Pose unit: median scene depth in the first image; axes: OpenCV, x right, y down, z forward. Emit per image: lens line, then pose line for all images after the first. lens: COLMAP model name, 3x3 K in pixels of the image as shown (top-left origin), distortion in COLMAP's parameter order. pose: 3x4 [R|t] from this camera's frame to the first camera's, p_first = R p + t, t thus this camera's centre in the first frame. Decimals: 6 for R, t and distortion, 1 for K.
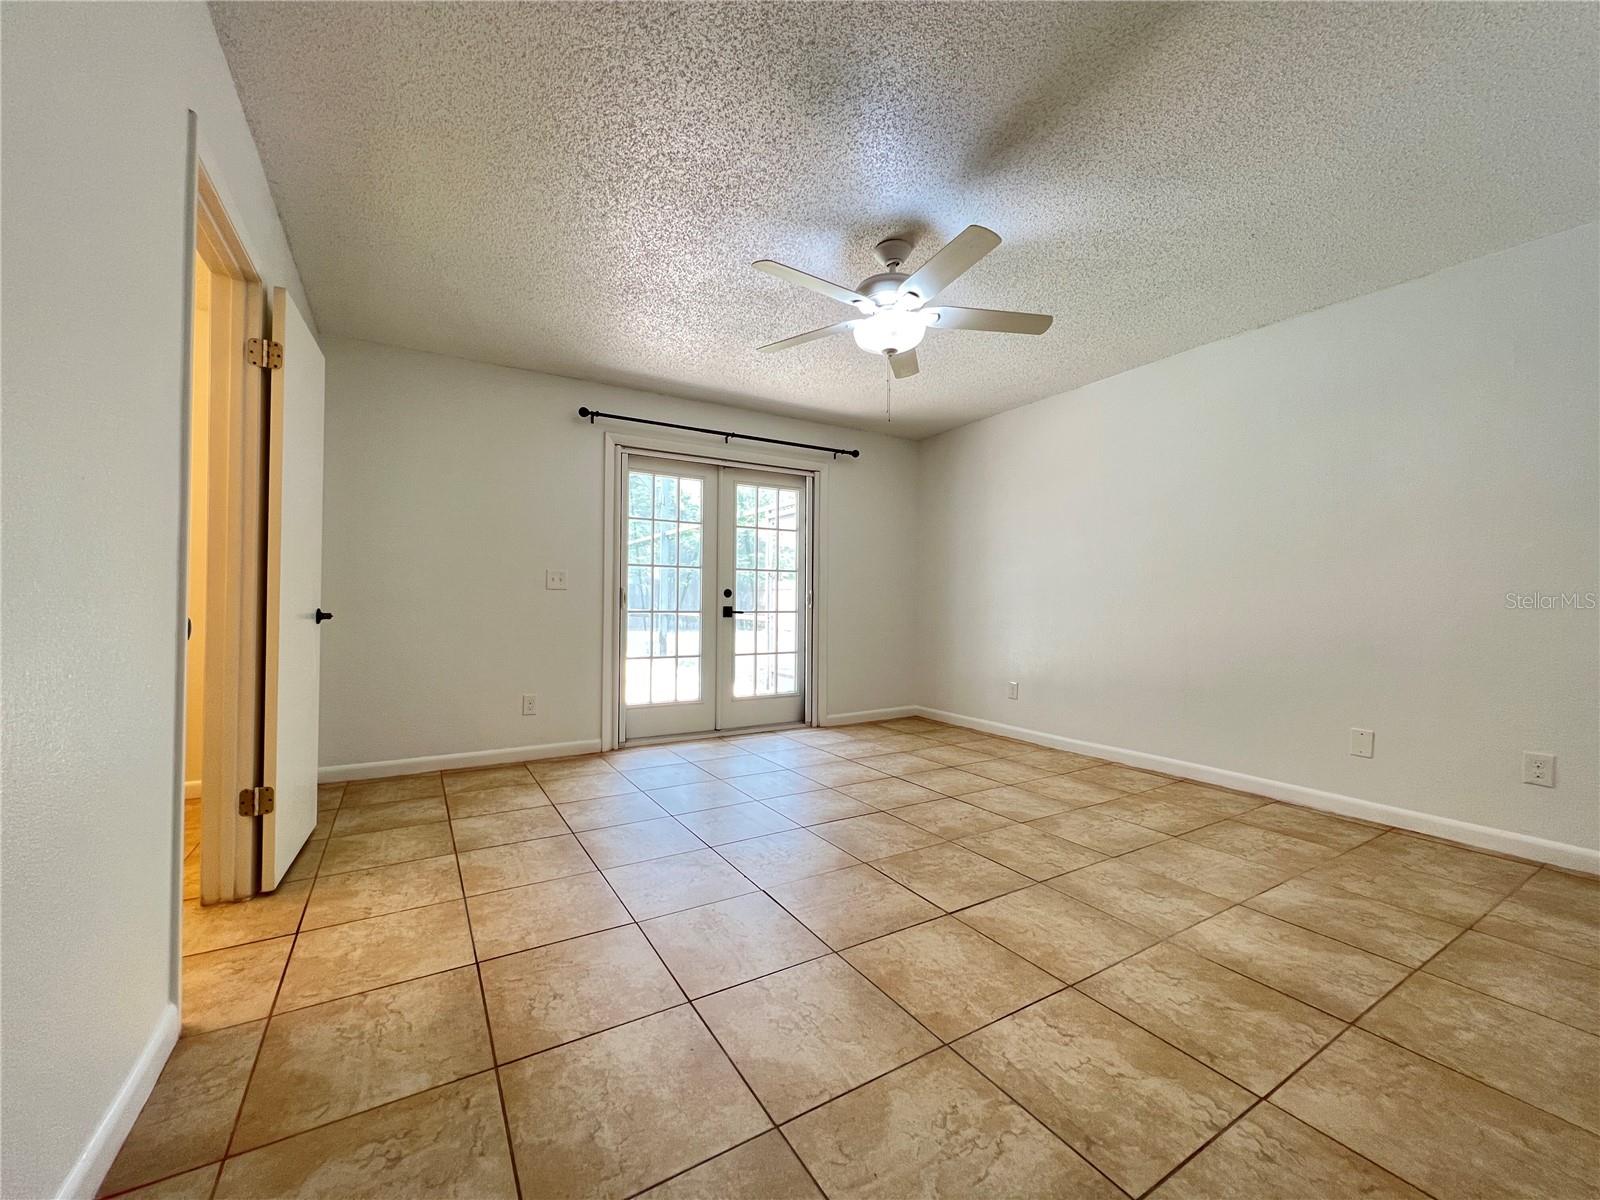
lens RADIAL K [[640.0, 0, 795.7], [0, 640.0, 597.6], [0, 0, 1]] dist [0.000542, 0.000208]
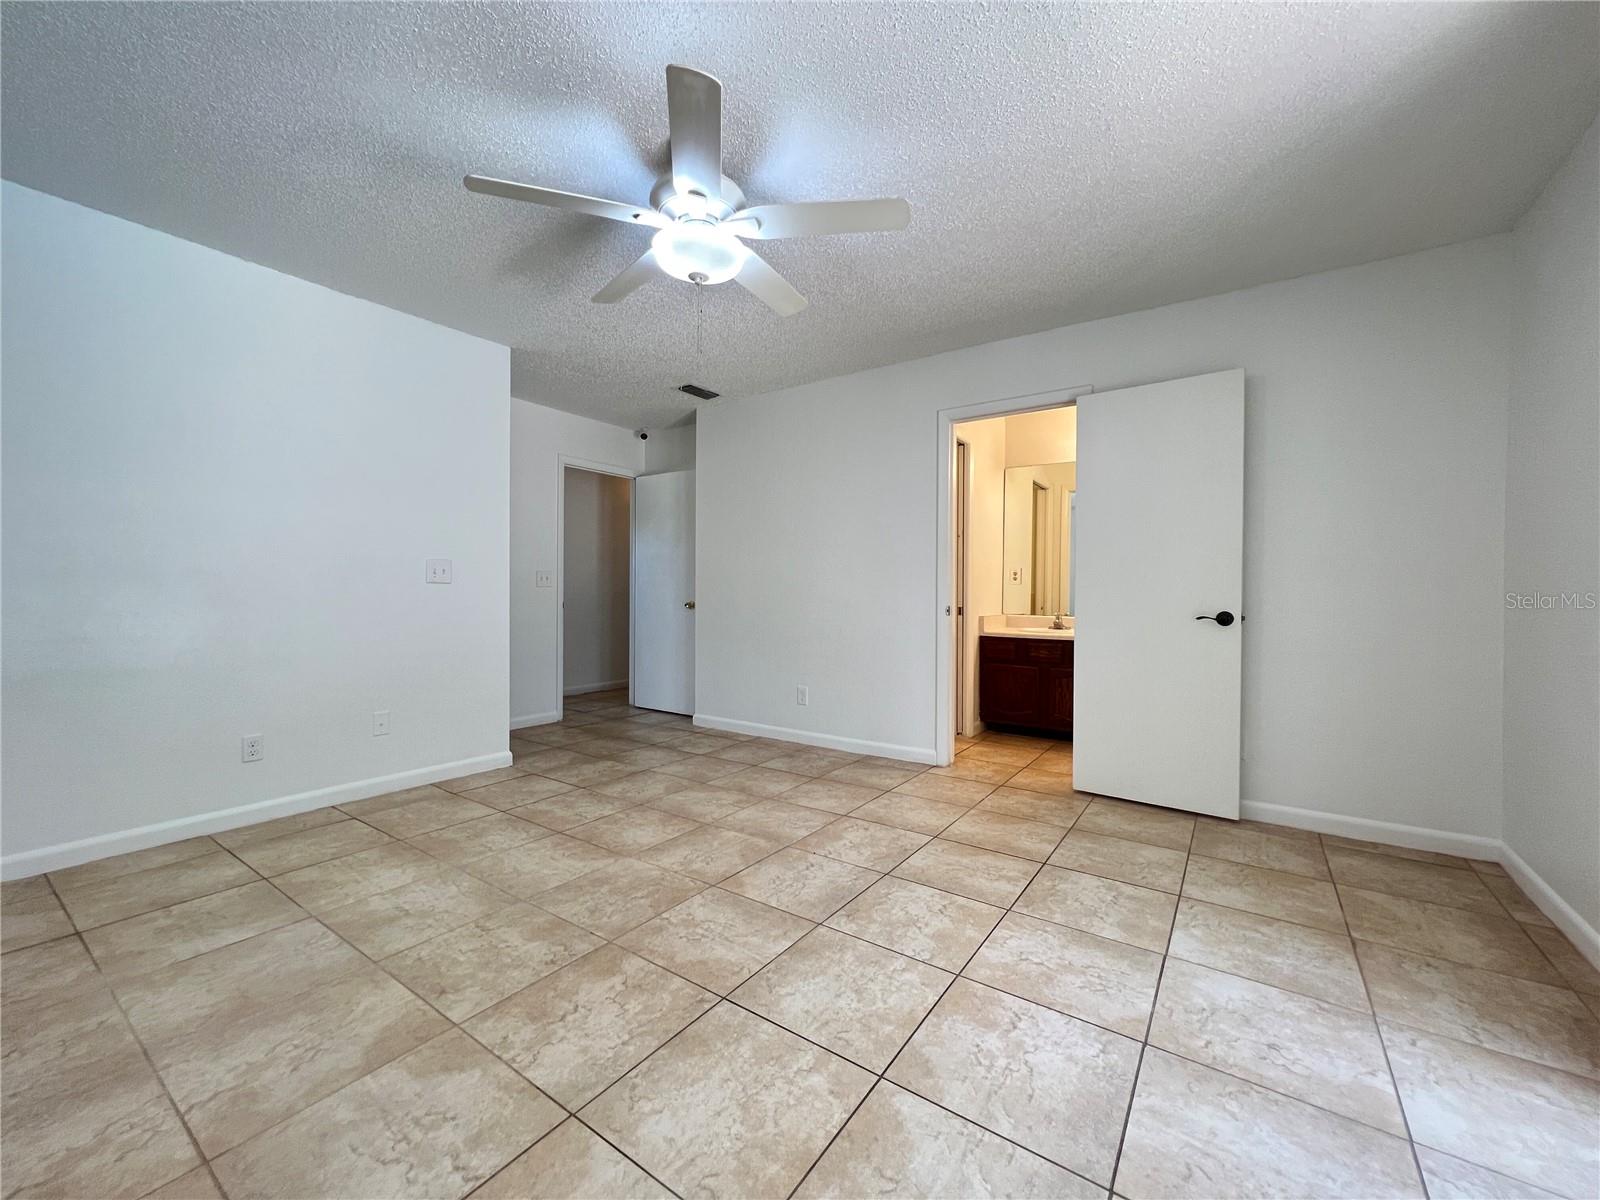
lens RADIAL K [[640.0, 0, 795.7], [0, 640.0, 597.6], [0, 0, 1]] dist [0.000542, 0.000208]
pose [[-0.916018, -0.010419, -0.401002, 0.393615], [-0.010856, 0.999940, -0.001184, 0.003247], [0.400991, 0.003269, -0.916076, 1.998351]]
